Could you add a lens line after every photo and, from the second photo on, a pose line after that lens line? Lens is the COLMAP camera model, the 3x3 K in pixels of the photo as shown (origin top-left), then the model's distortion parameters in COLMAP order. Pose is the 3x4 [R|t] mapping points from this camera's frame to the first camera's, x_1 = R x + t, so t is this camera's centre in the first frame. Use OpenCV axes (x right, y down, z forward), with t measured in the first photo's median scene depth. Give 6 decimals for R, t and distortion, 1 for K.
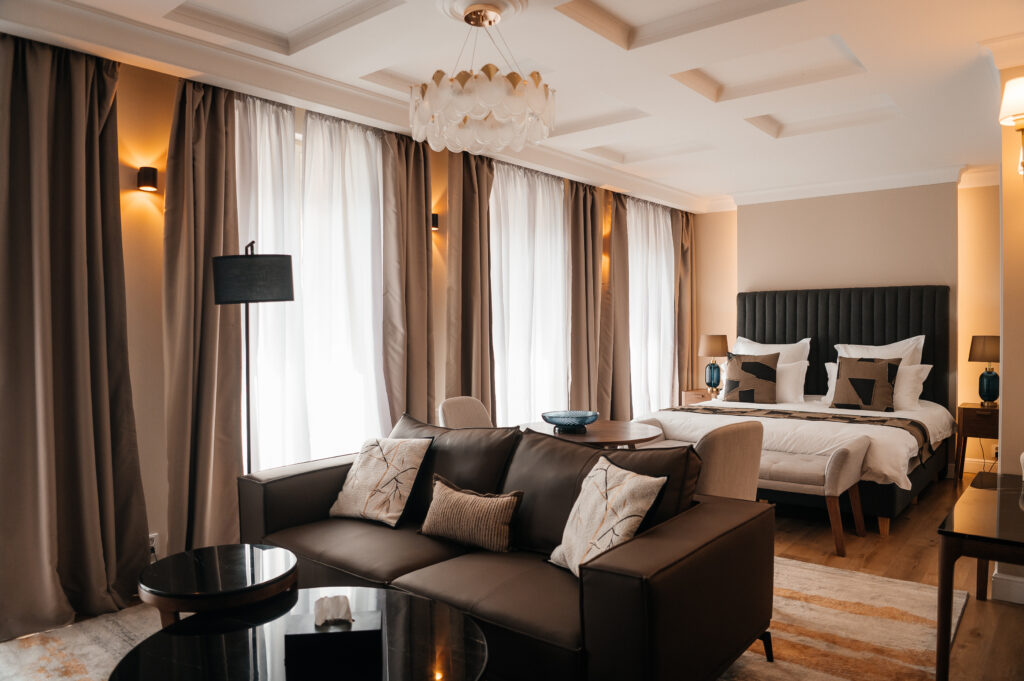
lens RADIAL K [[702.7, 0, 512.0], [0, 702.7, 340.5], [0, 0, 1]] dist [-0.055411, 0.000173]
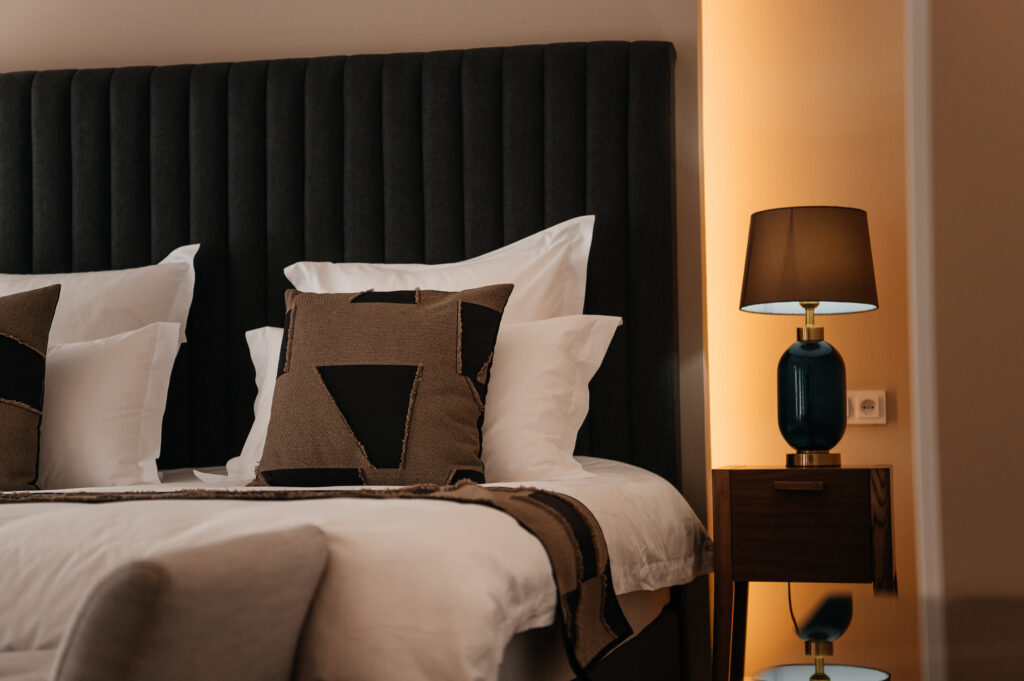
lens RADIAL K [[1993.8, 0, 512.0], [0, 1993.8, 340.5], [0, 0, 1]] dist [0.320728, 0.060856]
pose [[0.888615, 0.006856, 0.458602, 0.220529], [0.022152, 0.998080, -0.057844, 0.087782], [-0.458118, 0.061560, 0.886757, 0.337288]]
